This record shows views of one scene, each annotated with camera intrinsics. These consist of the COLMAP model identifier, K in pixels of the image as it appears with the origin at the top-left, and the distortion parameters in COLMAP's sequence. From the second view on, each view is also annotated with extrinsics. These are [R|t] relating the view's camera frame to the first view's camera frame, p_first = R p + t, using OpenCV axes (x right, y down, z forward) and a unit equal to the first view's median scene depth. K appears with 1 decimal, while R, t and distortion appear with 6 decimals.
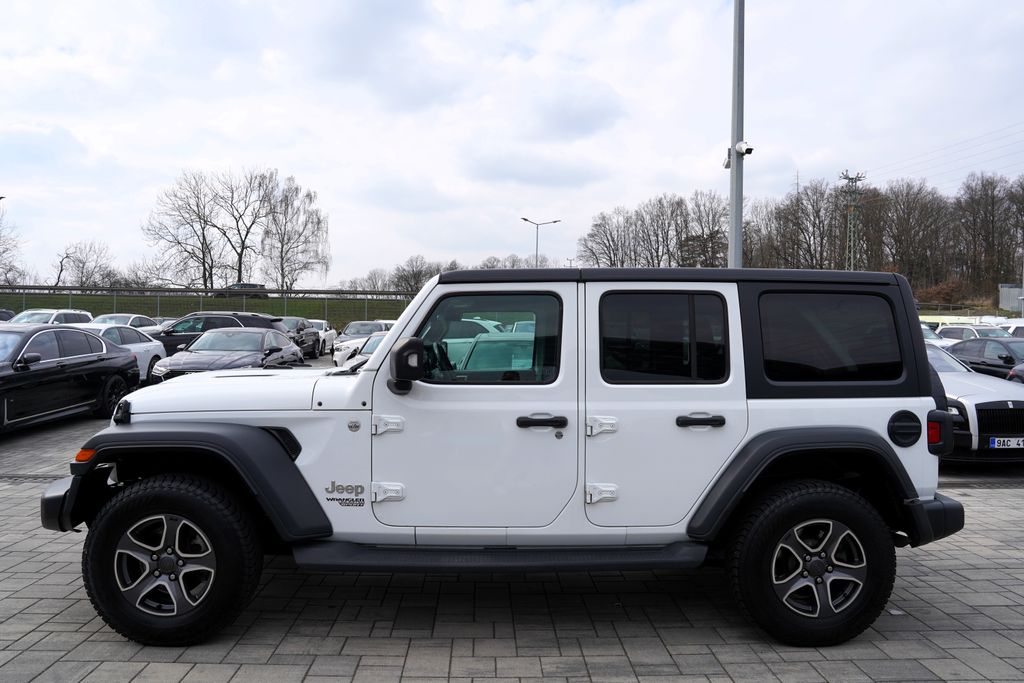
lens RADIAL K [[699.5, 0, 512.0], [0, 699.5, 341.5], [0, 0, 1]] dist [-0.098553, 0.070935]
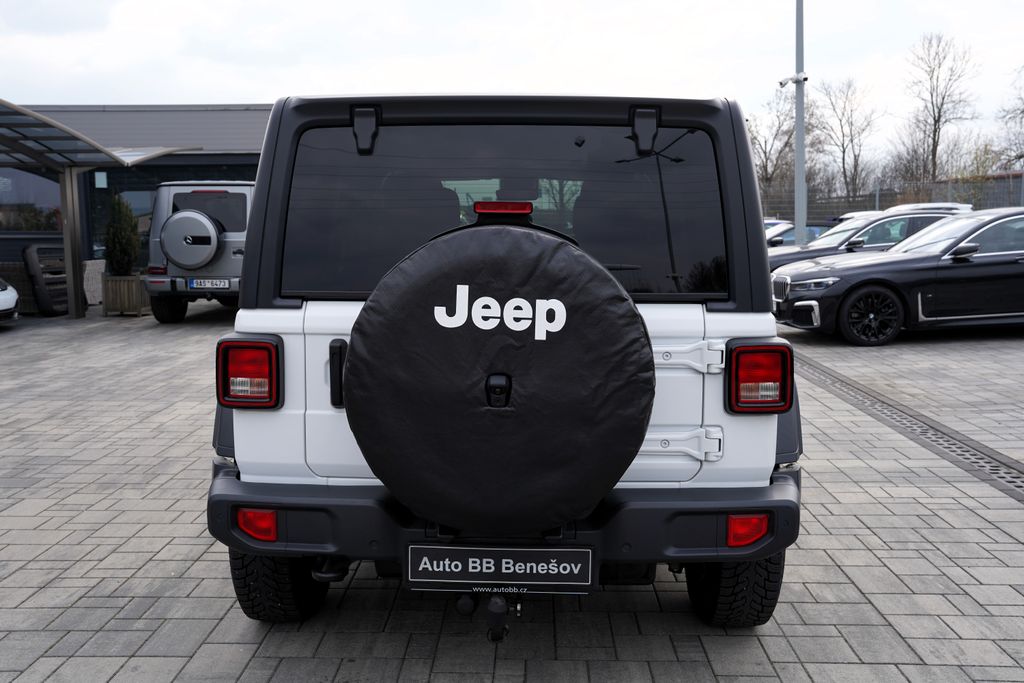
lens RADIAL K [[941.2, 0, 512.0], [0, 941.2, 341.5], [0, 0, 1]] dist [0.028901, 0.012432]
pose [[-0.048718, 0.109185, -0.992827, 0.067179], [0.001308, 0.994013, 0.109251, 0.000987], [0.998812, 0.004024, -0.048569, 0.060325]]
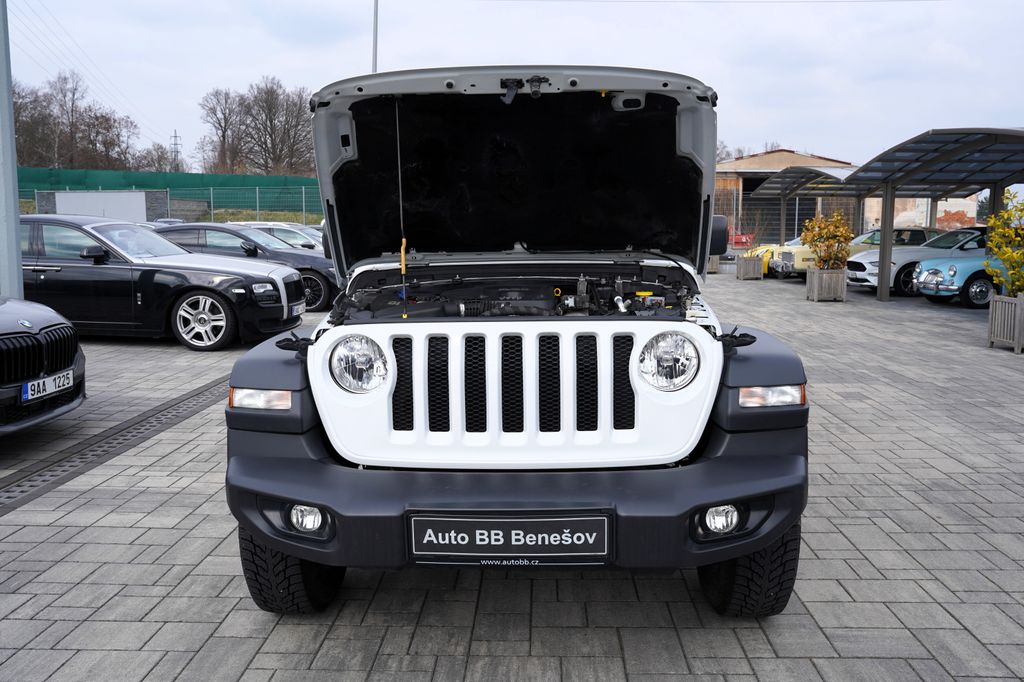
lens RADIAL K [[813.6, 0, 512.0], [0, 813.6, 341.0], [0, 0, 1]] dist [-0.089210, 0.123361]
pose [[0.065298, -0.147594, 0.986890, -0.063027], [0.004407, 0.989034, 0.147623, -0.000092], [-0.997856, -0.005290, 0.065233, 0.054446]]
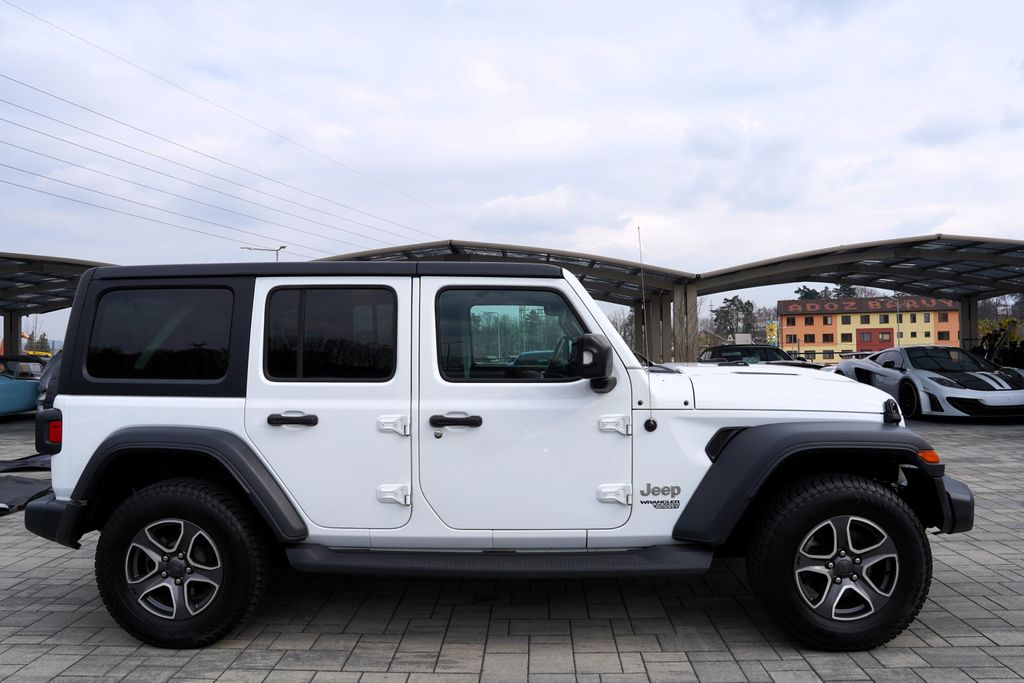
lens RADIAL K [[720.0, 0, 512.0], [0, 720.0, 341.5], [0, 0, 1]] dist [-0.095644, 0.074227]
pose [[-0.997337, 0.004934, 0.072763, -0.006003], [0.004902, 0.999988, -0.000606, 0.000446], [-0.072765, -0.000248, -0.997349, 0.114489]]
